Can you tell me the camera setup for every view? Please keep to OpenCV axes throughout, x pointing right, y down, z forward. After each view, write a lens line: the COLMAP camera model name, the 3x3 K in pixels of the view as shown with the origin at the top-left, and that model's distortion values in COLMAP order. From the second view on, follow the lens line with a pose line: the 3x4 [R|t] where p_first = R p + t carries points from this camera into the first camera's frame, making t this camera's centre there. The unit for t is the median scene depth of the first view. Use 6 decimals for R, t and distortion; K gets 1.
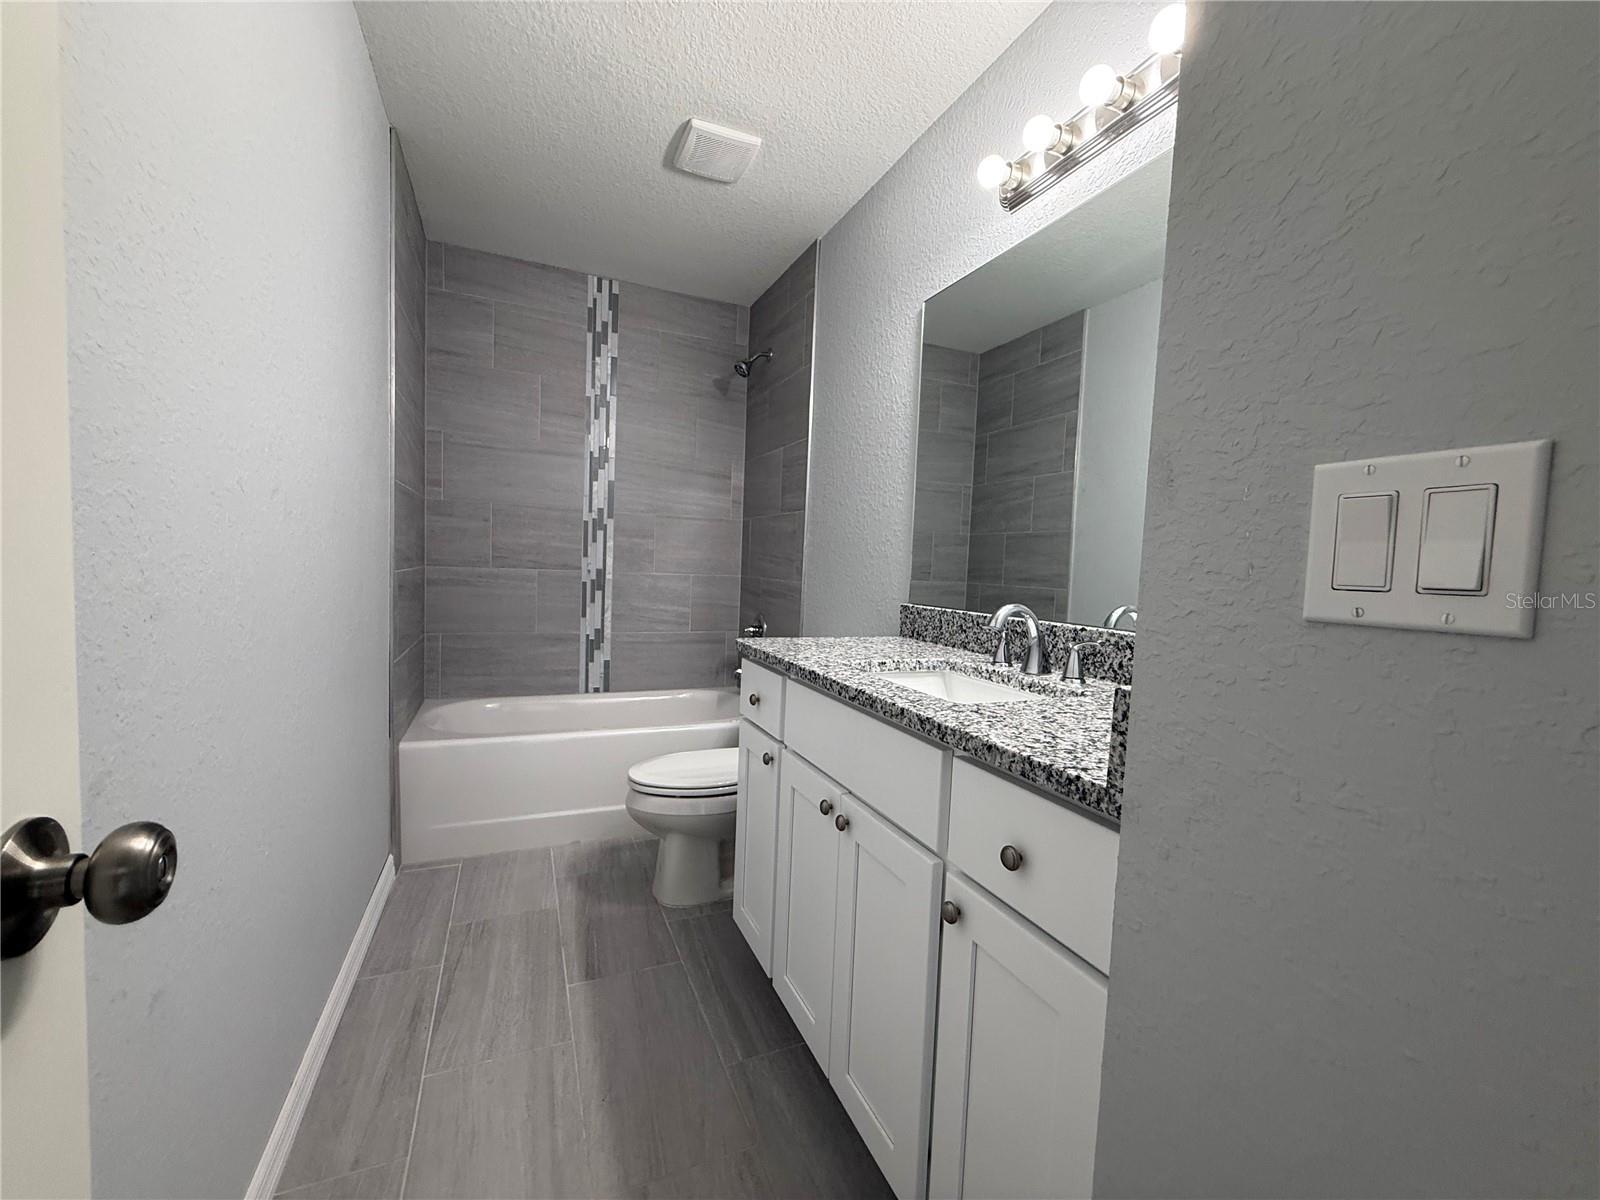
lens RADIAL K [[636.8, 0, 795.8], [0, 636.8, 599.6], [0, 0, 1]] dist [0.000652, 0.000190]
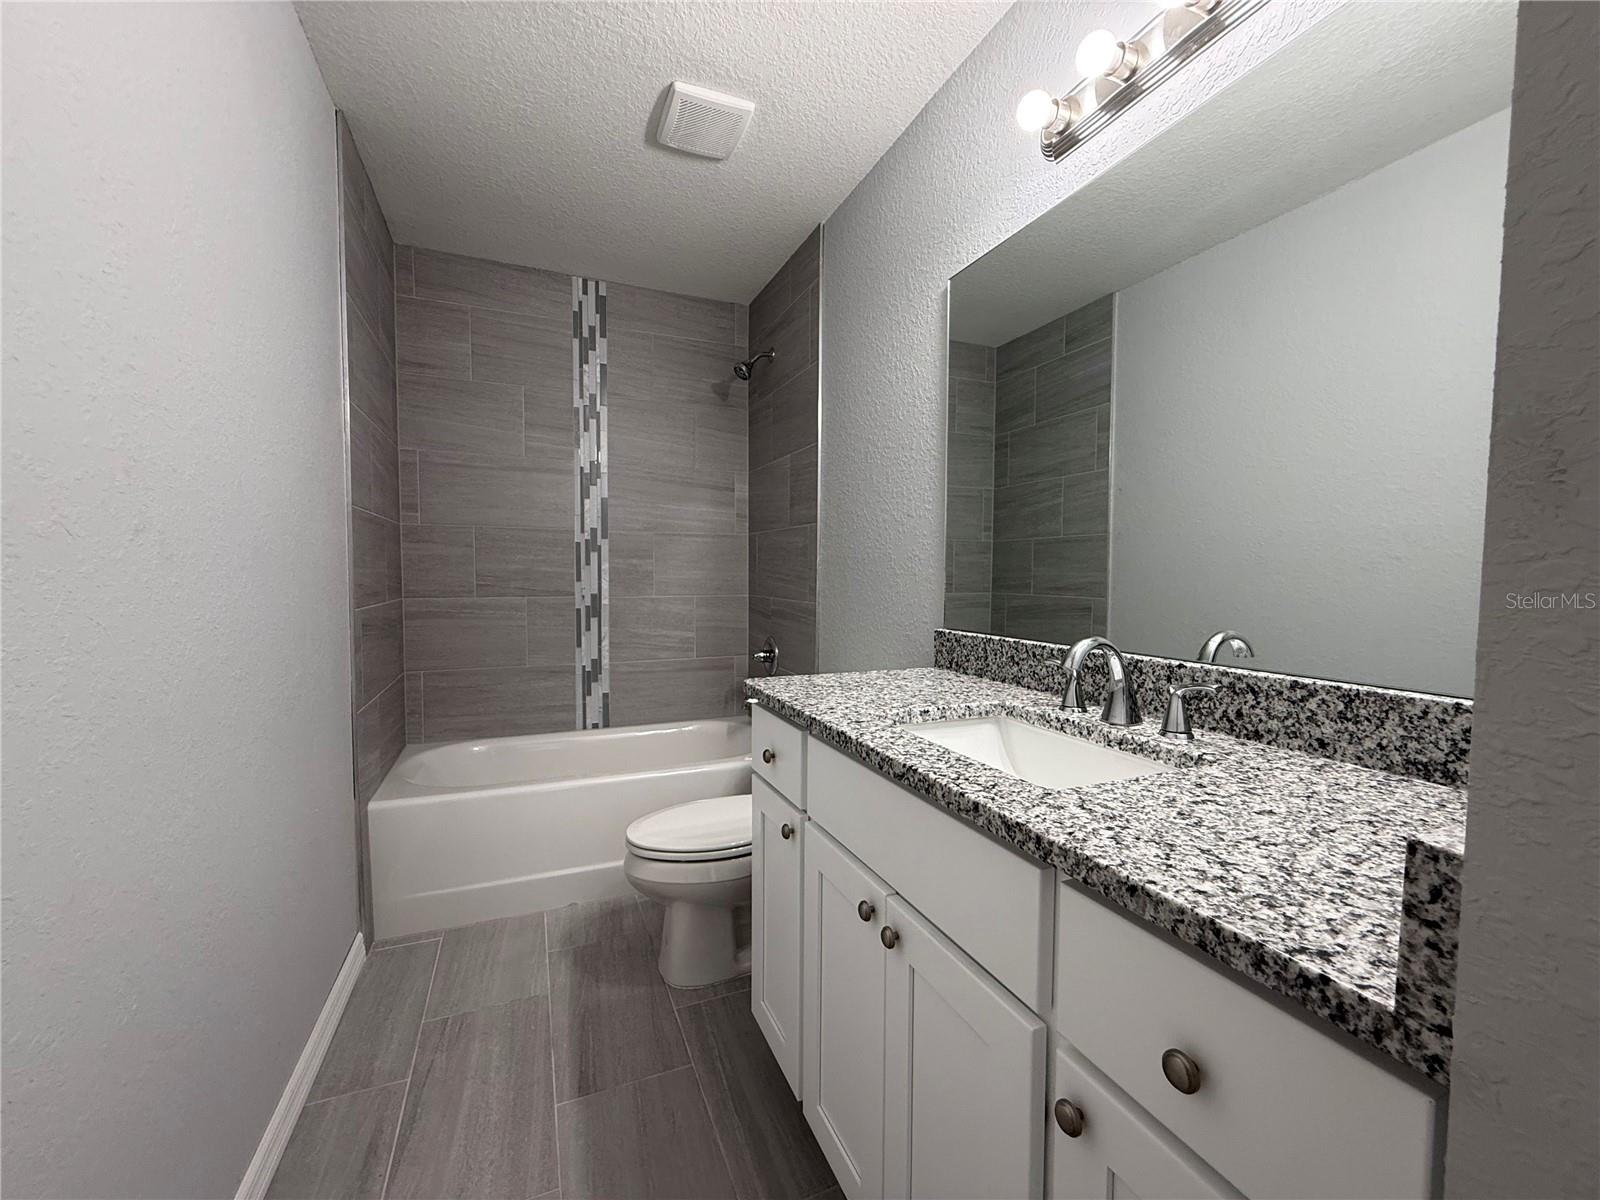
lens RADIAL K [[644.1, 0, 800.0], [0, 644.1, 600.0], [0, 0, 1]] dist [0.000042, -0.000011]
pose [[0.999367, -0.034640, -0.008071, -0.006948], [0.034512, 0.999285, -0.015417, -0.021263], [0.008600, 0.015129, 0.999849, 0.105494]]
